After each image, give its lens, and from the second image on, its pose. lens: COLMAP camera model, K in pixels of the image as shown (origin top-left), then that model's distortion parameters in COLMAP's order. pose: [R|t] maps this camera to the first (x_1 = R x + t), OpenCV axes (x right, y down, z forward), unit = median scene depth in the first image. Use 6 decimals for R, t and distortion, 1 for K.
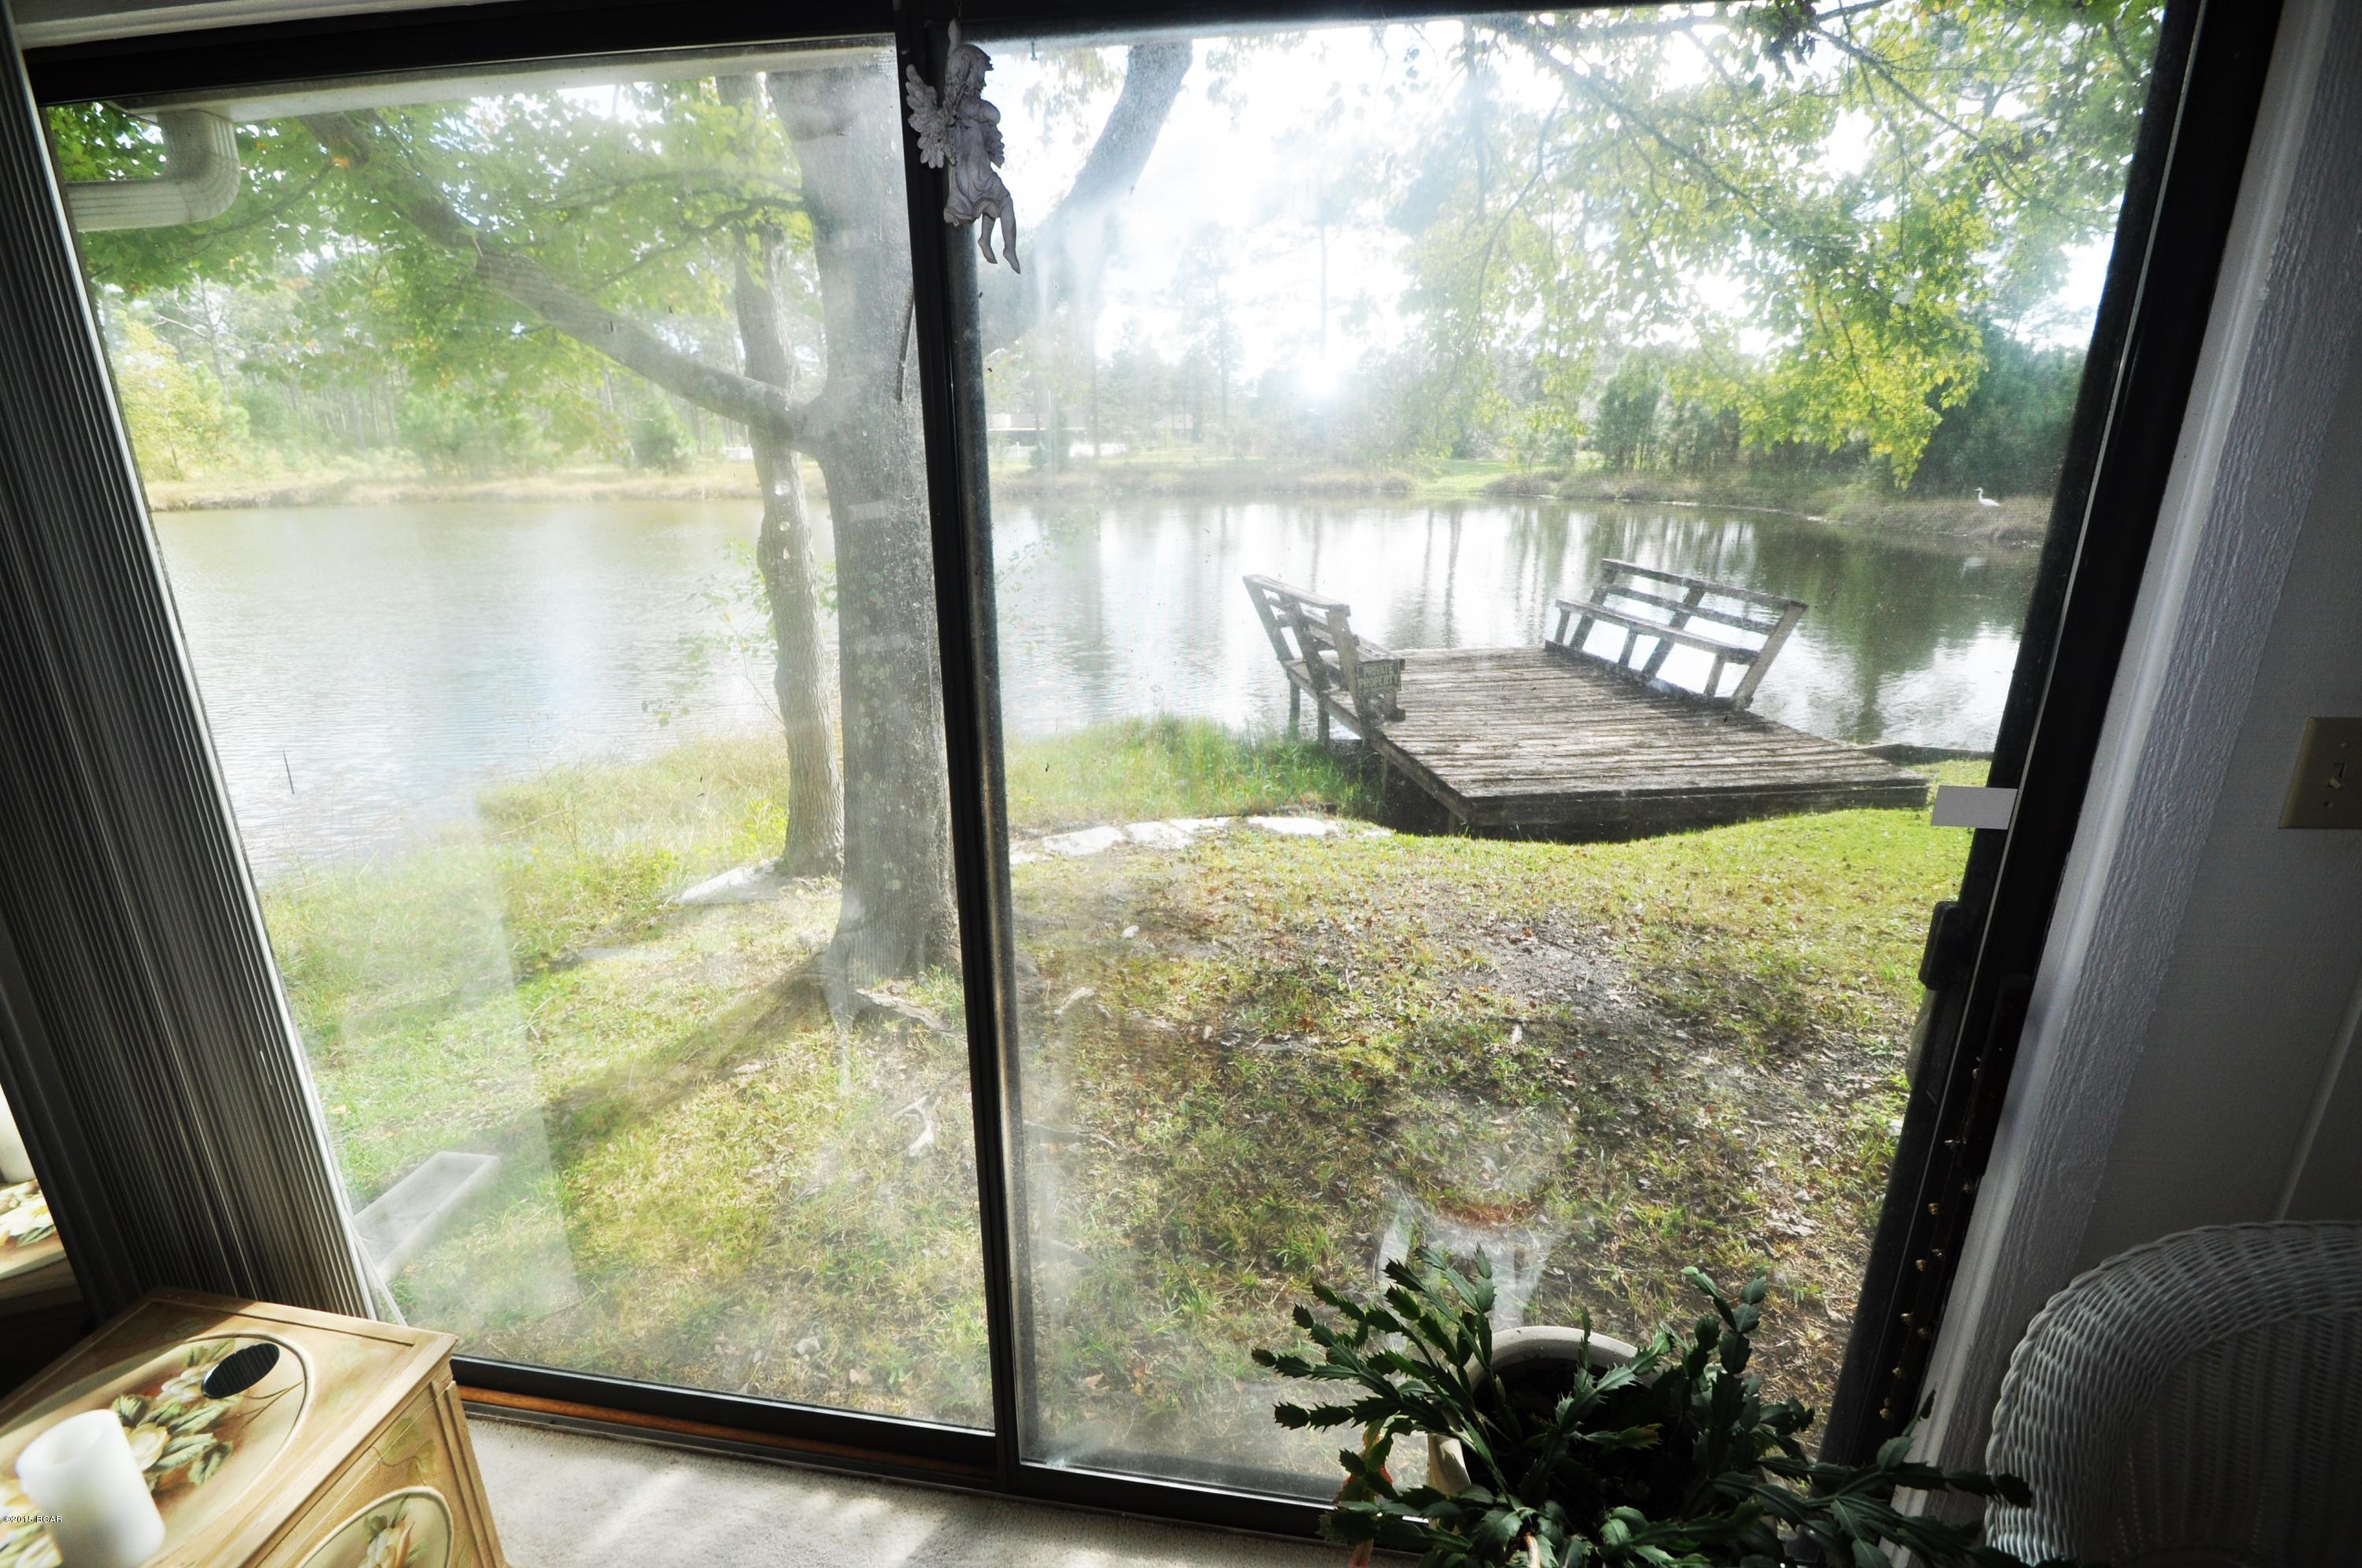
lens RADIAL K [[1041.3, 0, 1148.9], [0, 1041.3, 758.9], [0, 0, 1]] dist [-0.001329, -0.005969]
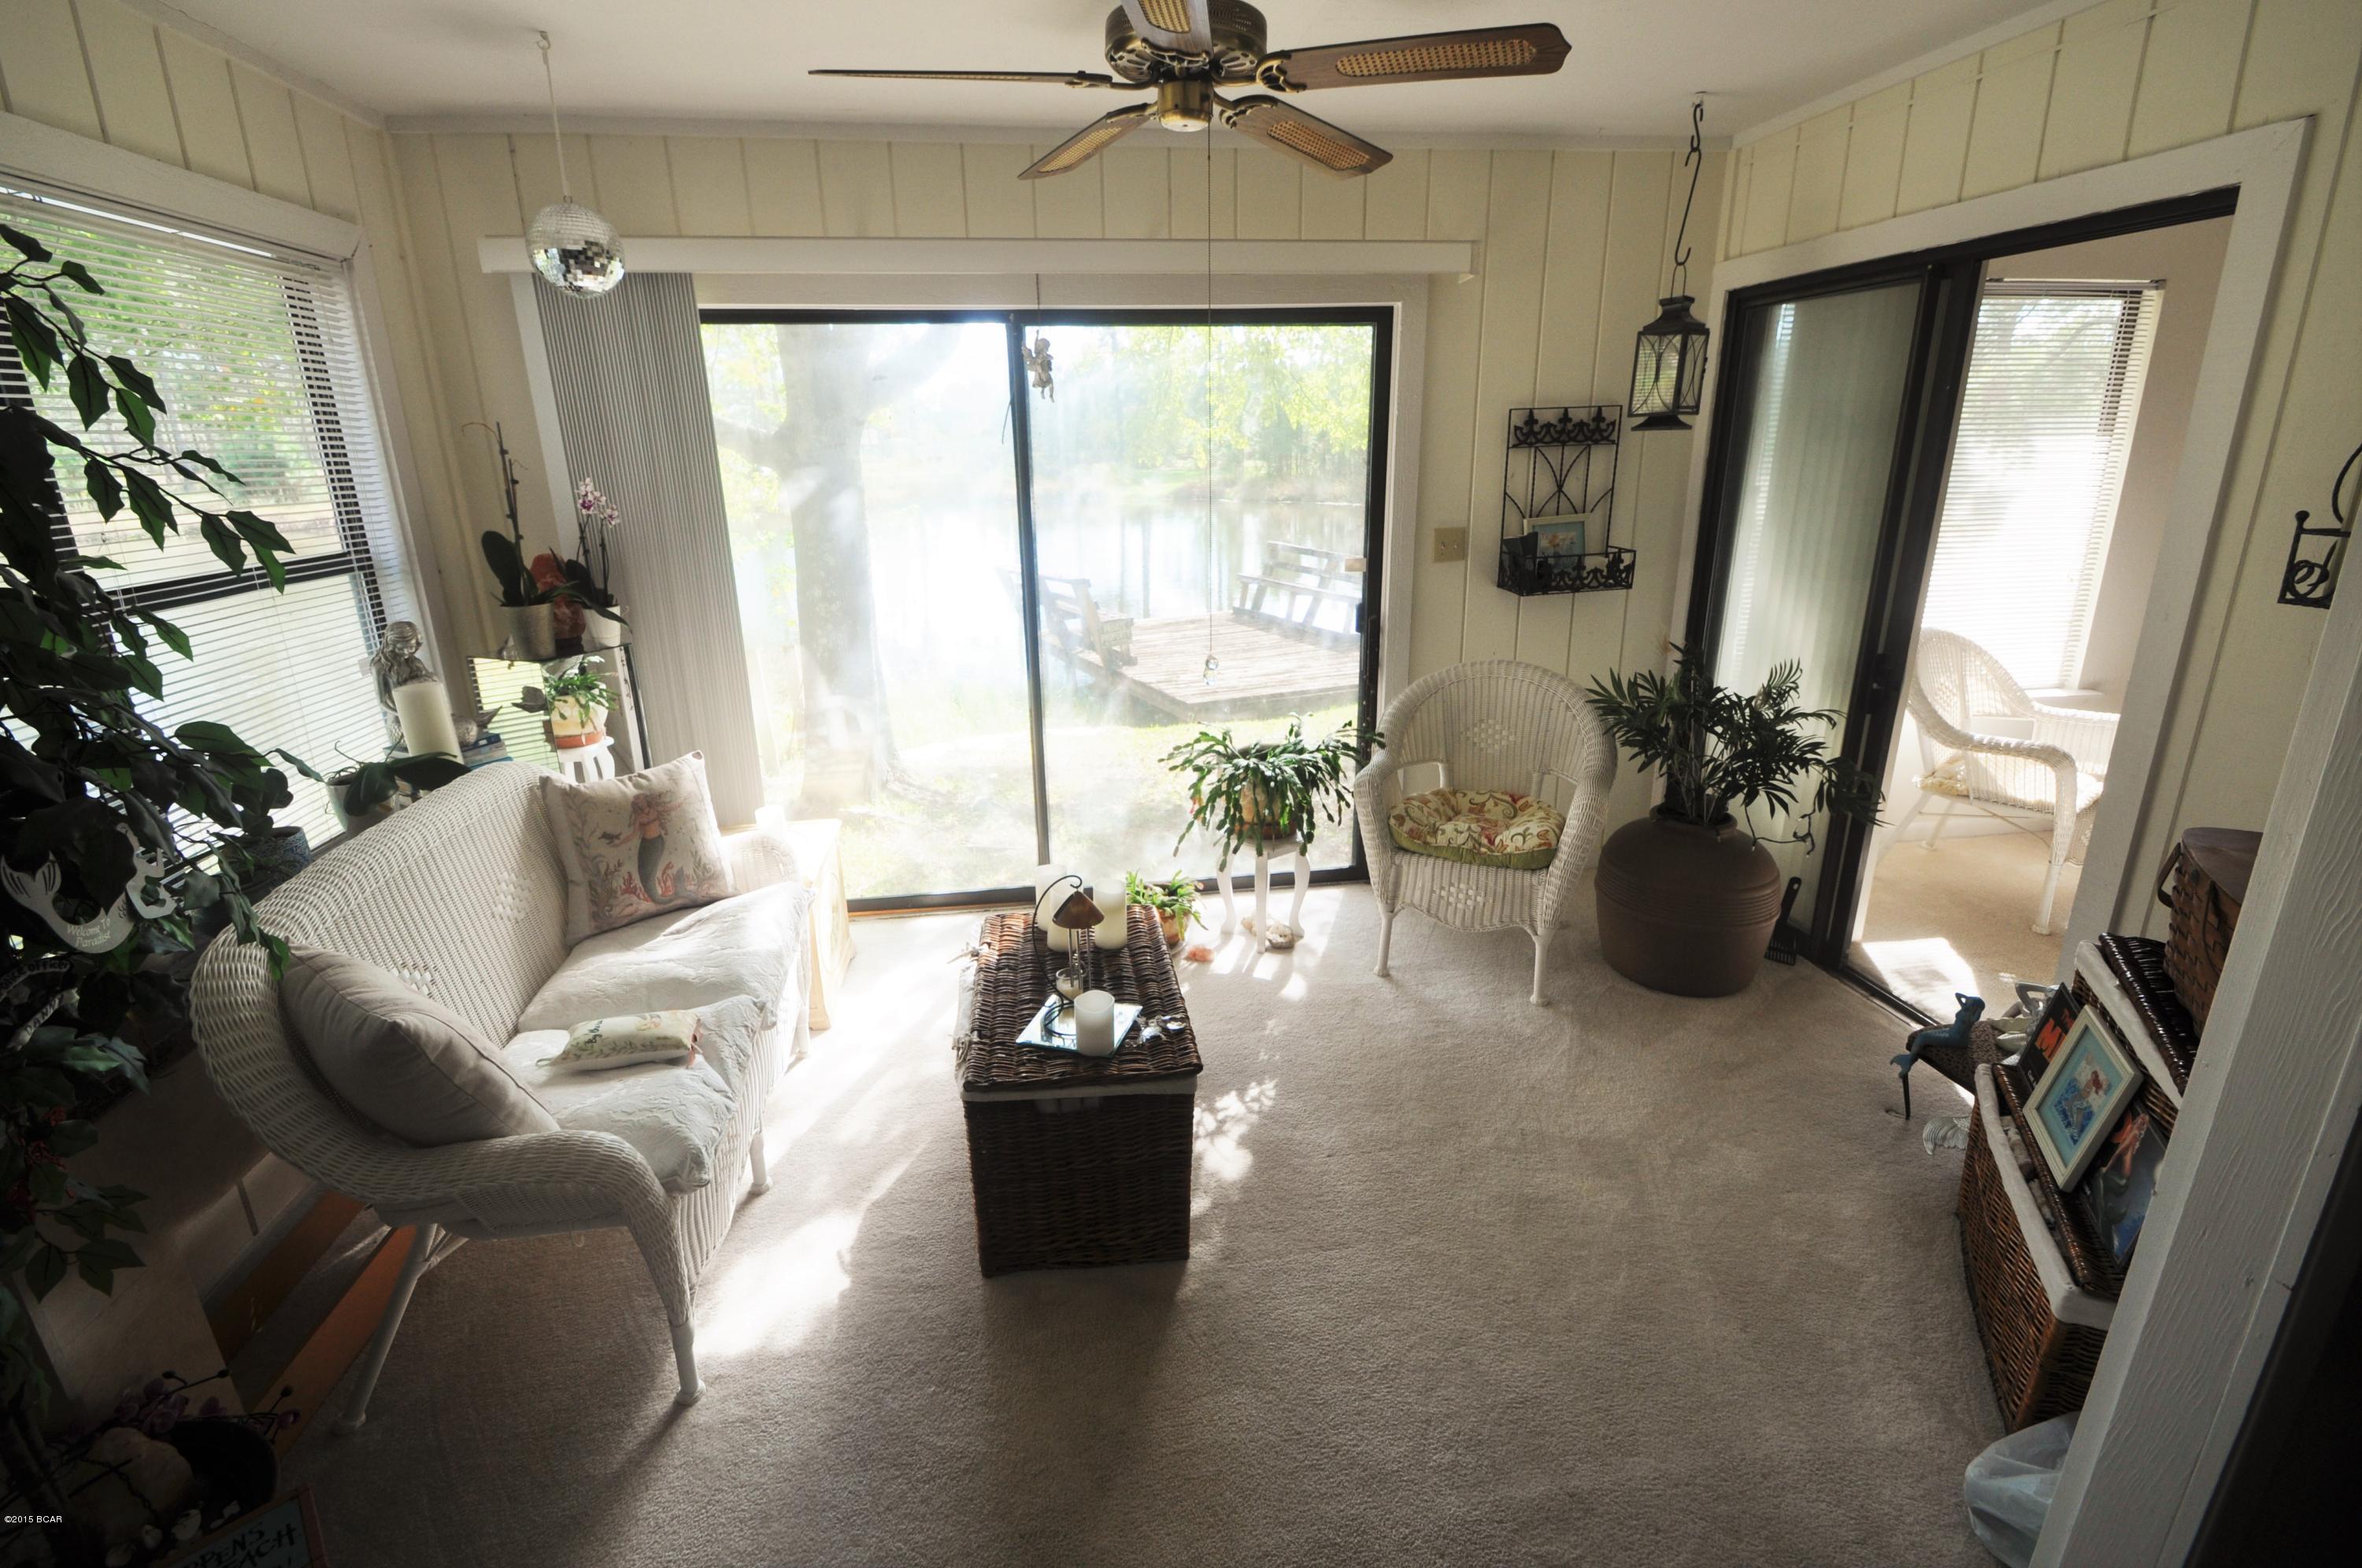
lens RADIAL K [[1041.3, 0, 1148.9], [0, 1041.3, 758.9], [0, 0, 1]] dist [-0.001329, -0.005969]
pose [[0.959325, -0.087417, 0.268427, -0.080116], [0.090377, 0.995907, 0.001333, 0.063202], [-0.267445, 0.022981, 0.963299, -0.206920]]
